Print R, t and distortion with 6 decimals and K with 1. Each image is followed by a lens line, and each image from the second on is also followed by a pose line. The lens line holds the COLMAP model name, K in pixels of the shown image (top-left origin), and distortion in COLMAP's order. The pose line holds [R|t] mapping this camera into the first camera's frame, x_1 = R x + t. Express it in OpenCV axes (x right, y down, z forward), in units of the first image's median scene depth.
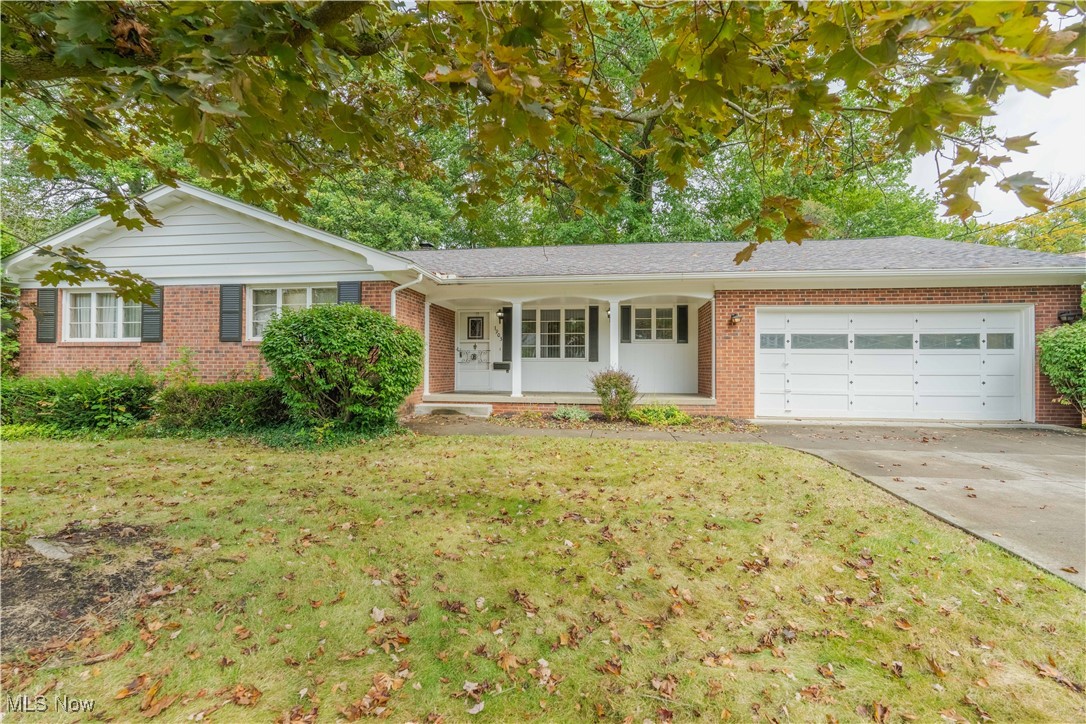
lens RADIAL K [[479.7, 0, 545.0], [0, 479.7, 365.3], [0, 0, 1]] dist [-0.002134, -0.003148]
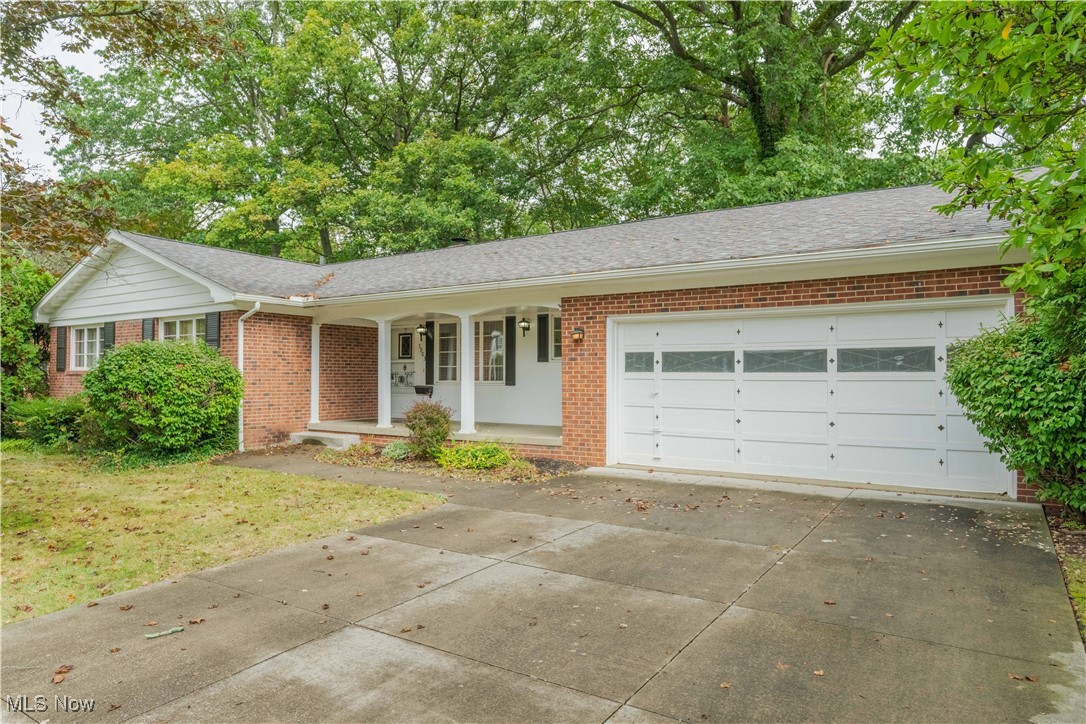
lens RADIAL K [[681.6, 0, 550.9], [0, 681.6, 360.4], [0, 0, 1]] dist [0.001469, 0.000412]
pose [[0.896714, -0.014781, -0.442365, 0.842752], [0.008608, 0.999836, -0.015960, -0.038403], [0.442528, 0.010504, 0.896693, 0.004880]]
